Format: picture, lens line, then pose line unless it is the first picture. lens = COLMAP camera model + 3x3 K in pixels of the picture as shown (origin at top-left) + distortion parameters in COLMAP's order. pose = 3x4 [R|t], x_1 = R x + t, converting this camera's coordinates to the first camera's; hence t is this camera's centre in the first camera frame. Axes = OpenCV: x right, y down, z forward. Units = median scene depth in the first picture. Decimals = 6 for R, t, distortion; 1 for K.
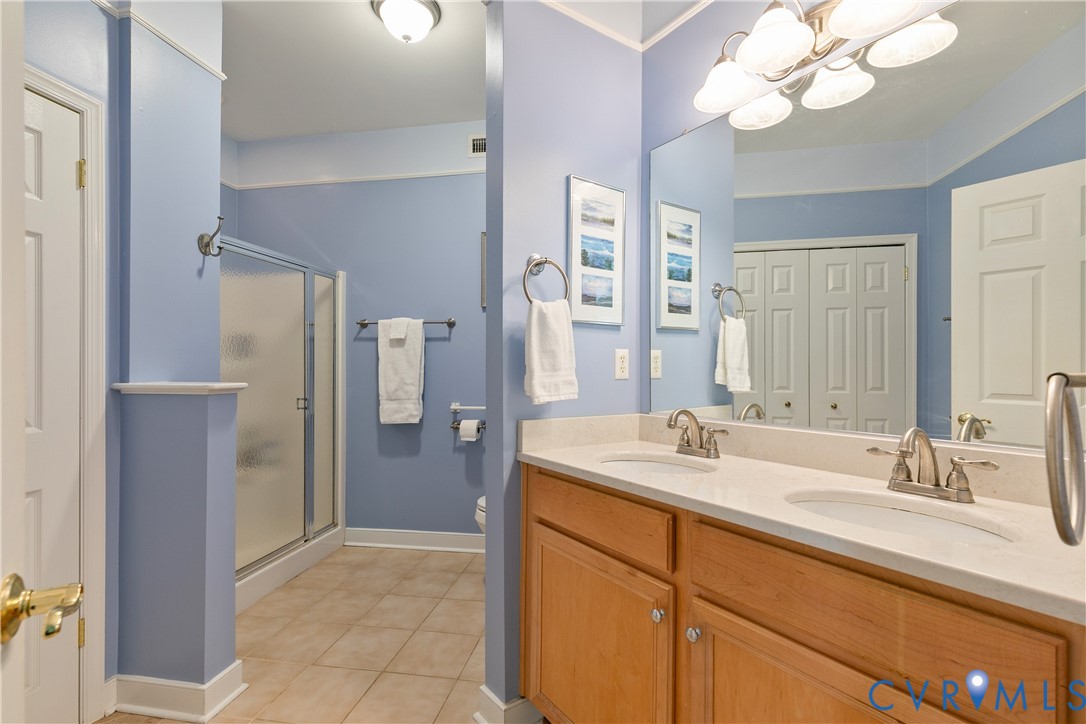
lens RADIAL K [[491.9, 0, 542.0], [0, 491.9, 364.7], [0, 0, 1]] dist [0.007223, -0.000363]
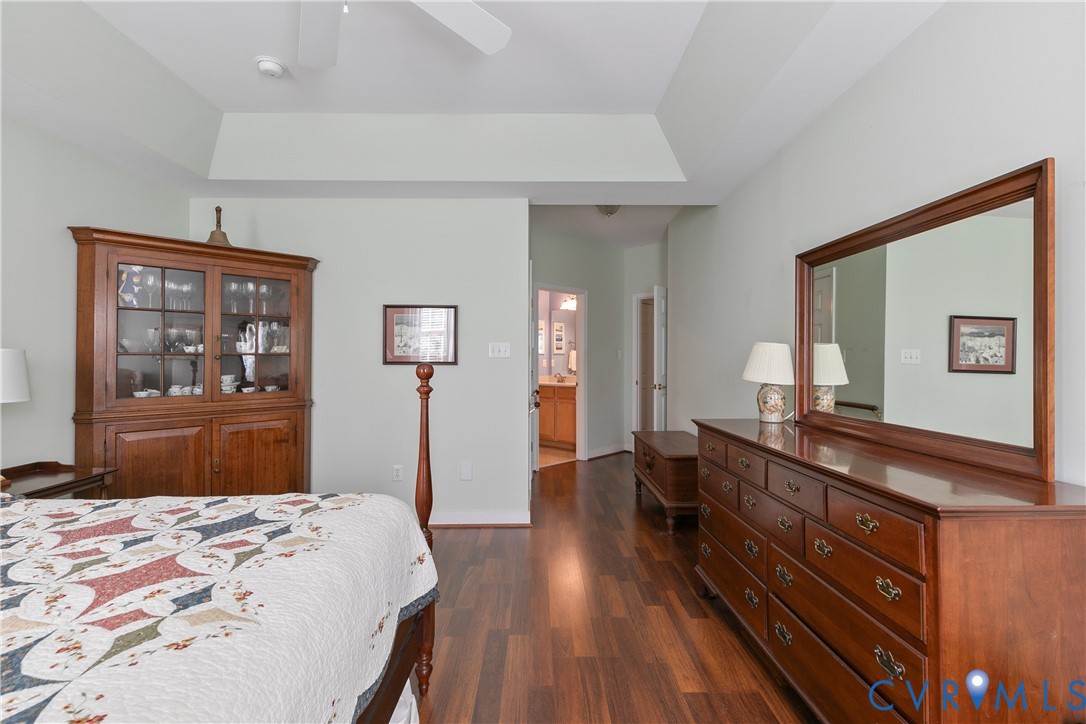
lens RADIAL K [[491.9, 0, 544.1], [0, 491.9, 363.1], [0, 0, 1]] dist [0.007223, -0.000363]
pose [[0.985083, 0.000877, 0.172076, -0.234812], [-0.001157, 0.999998, 0.001528, -0.002615], [-0.172075, -0.001704, 0.985082, -1.307077]]
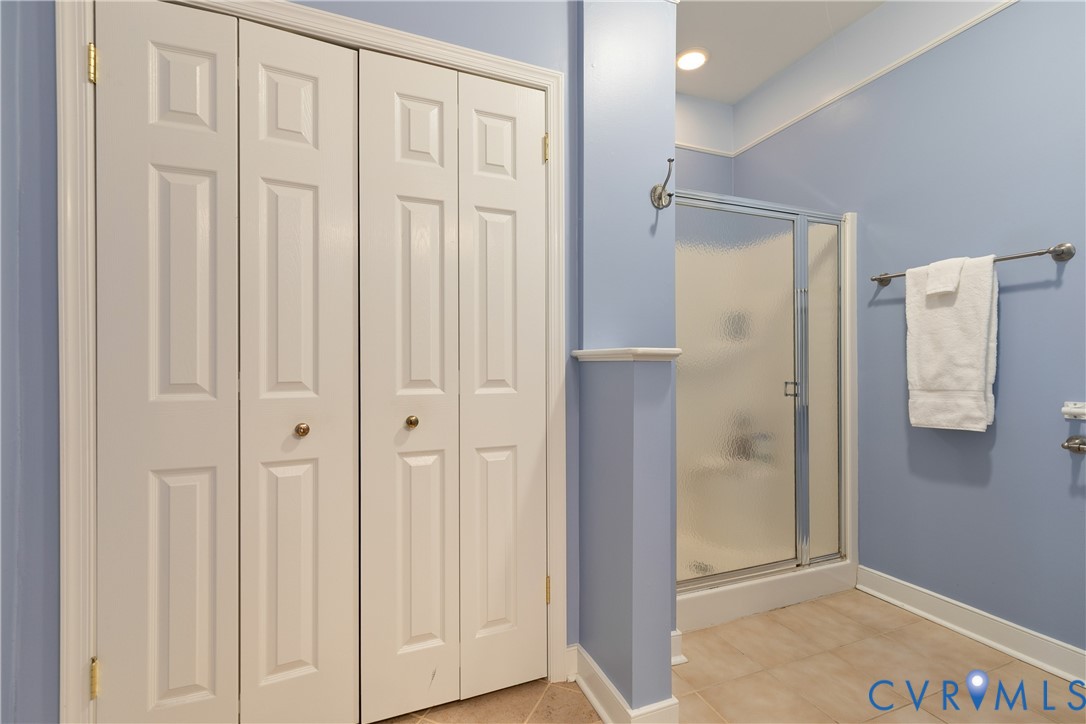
lens RADIAL K [[491.9, 0, 545.7], [0, 491.9, 360.7], [0, 0, 1]] dist [0.007223, -0.000363]
pose [[0.535516, -0.005041, -0.844510, -0.032324], [0.002197, 0.999987, -0.004575, 0.036400], [0.844522, 0.000594, 0.535520, 0.245700]]
